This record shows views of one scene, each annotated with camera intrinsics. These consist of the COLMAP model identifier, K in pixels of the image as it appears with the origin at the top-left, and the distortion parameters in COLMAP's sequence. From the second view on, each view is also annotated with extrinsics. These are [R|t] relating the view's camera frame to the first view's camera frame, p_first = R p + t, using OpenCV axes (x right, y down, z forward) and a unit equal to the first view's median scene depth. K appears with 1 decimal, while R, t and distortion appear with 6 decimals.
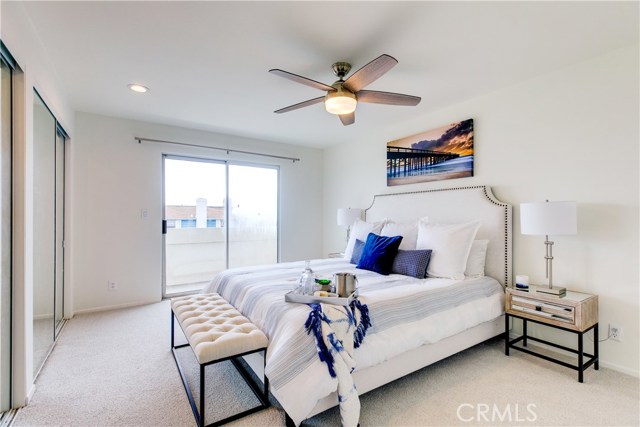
lens RADIAL K [[287.2, 0, 322.0], [0, 287.2, 217.2], [0, 0, 1]] dist [0.004593, -0.001065]
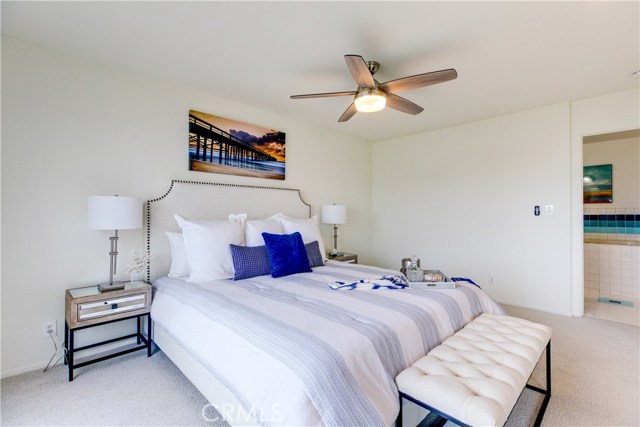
lens RADIAL K [[287.2, 0, 322.4], [0, 287.2, 209.7], [0, 0, 1]] dist [0.004593, -0.001065]
pose [[-0.189373, 0.006610, 0.981883, -0.588922], [-0.002549, 0.999971, -0.007224, -0.005050], [-0.981902, -0.003871, -0.189351, 0.882508]]
